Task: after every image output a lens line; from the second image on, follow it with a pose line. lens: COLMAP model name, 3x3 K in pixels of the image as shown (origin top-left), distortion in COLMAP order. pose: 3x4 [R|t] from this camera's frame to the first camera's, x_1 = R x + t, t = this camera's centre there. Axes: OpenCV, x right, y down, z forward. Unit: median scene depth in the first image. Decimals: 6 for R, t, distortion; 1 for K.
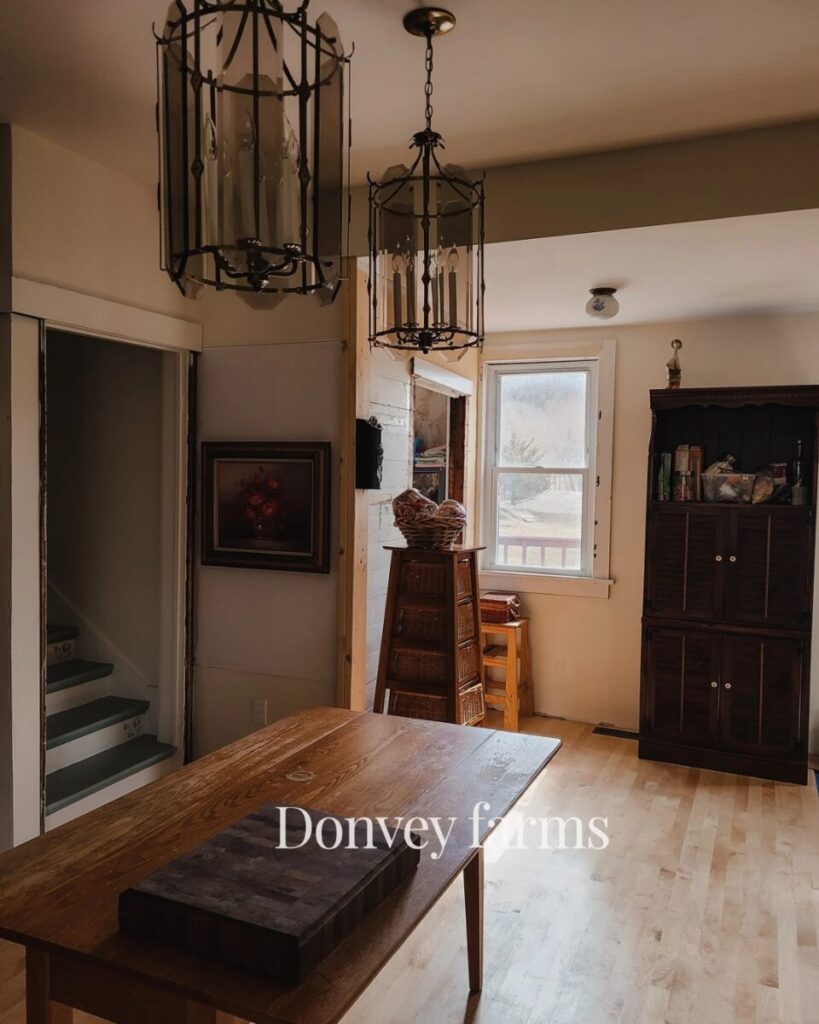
lens RADIAL K [[808.5, 0, 409.9], [0, 808.5, 497.4], [0, 0, 1]] dist [0.054387, -0.002559]
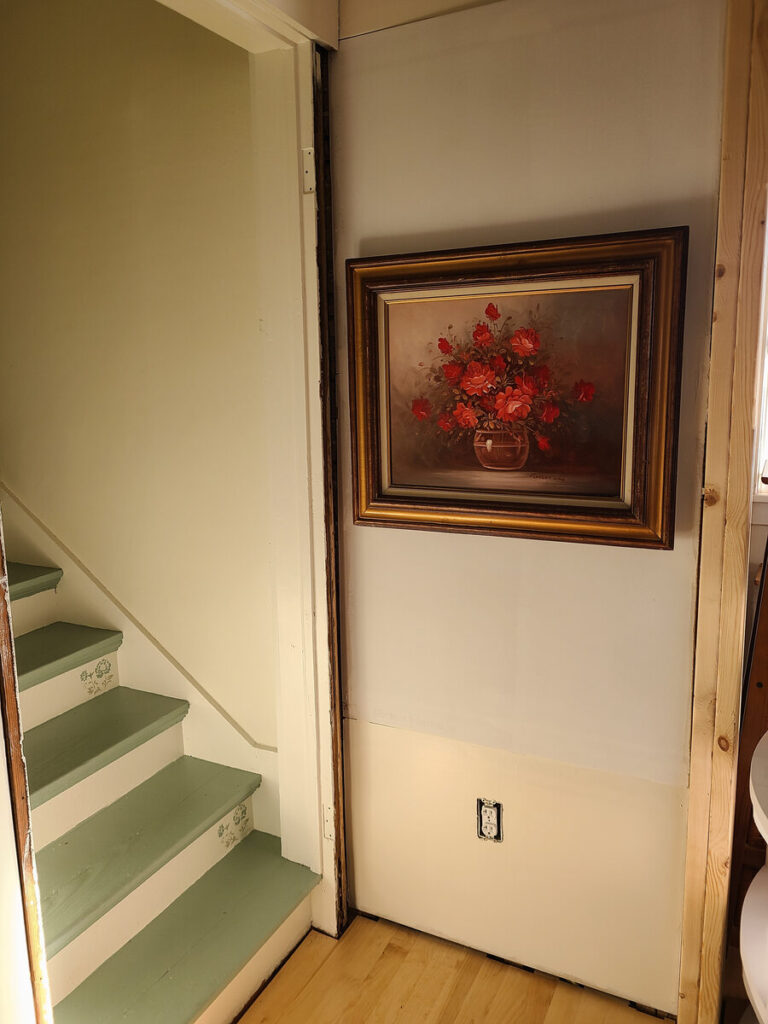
lens RADIAL K [[772.1, 0, 390.1], [0, 772.1, 497.8], [0, 0, 1]] dist [0.062738, -0.063024]
pose [[0.997668, -0.024271, -0.063795, -0.277104], [0.032214, 0.991432, 0.126588, 0.012915], [0.060176, -0.128348, 0.989902, 0.735222]]
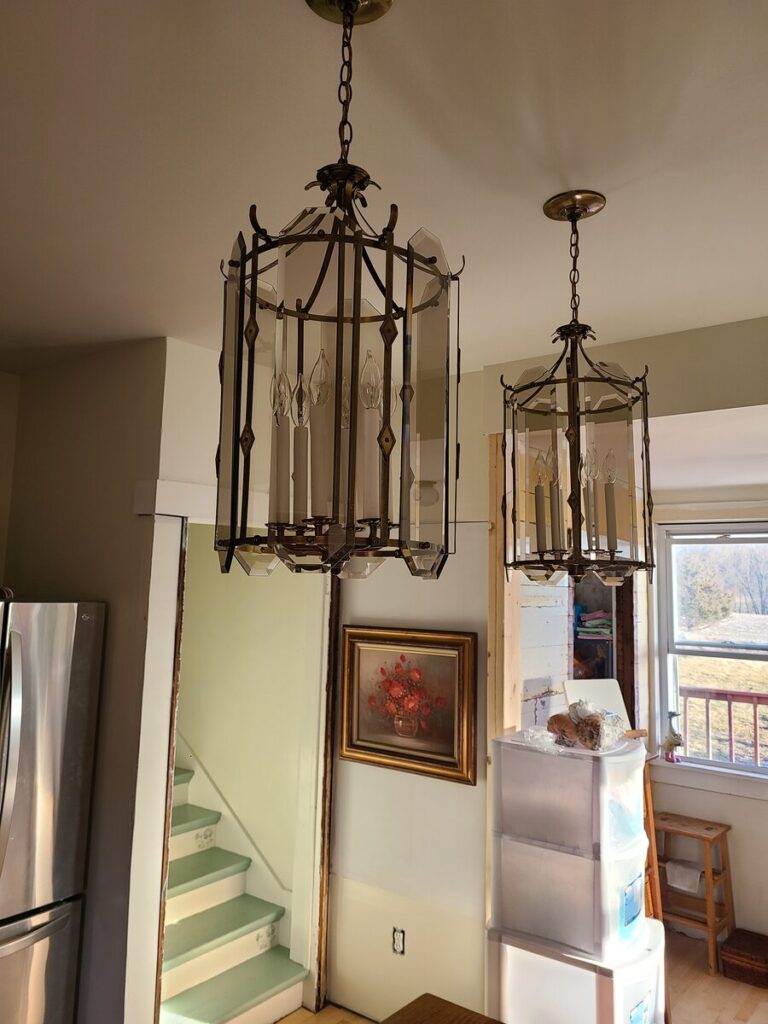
lens RADIAL K [[772.1, 0, 390.1], [0, 772.1, 497.8], [0, 0, 1]] dist [0.062738, -0.063024]
pose [[0.972173, -0.018655, -0.233520, 0.015493], [-0.016936, 0.988619, -0.149486, -0.107852], [0.233651, 0.149281, 0.960793, 0.155033]]
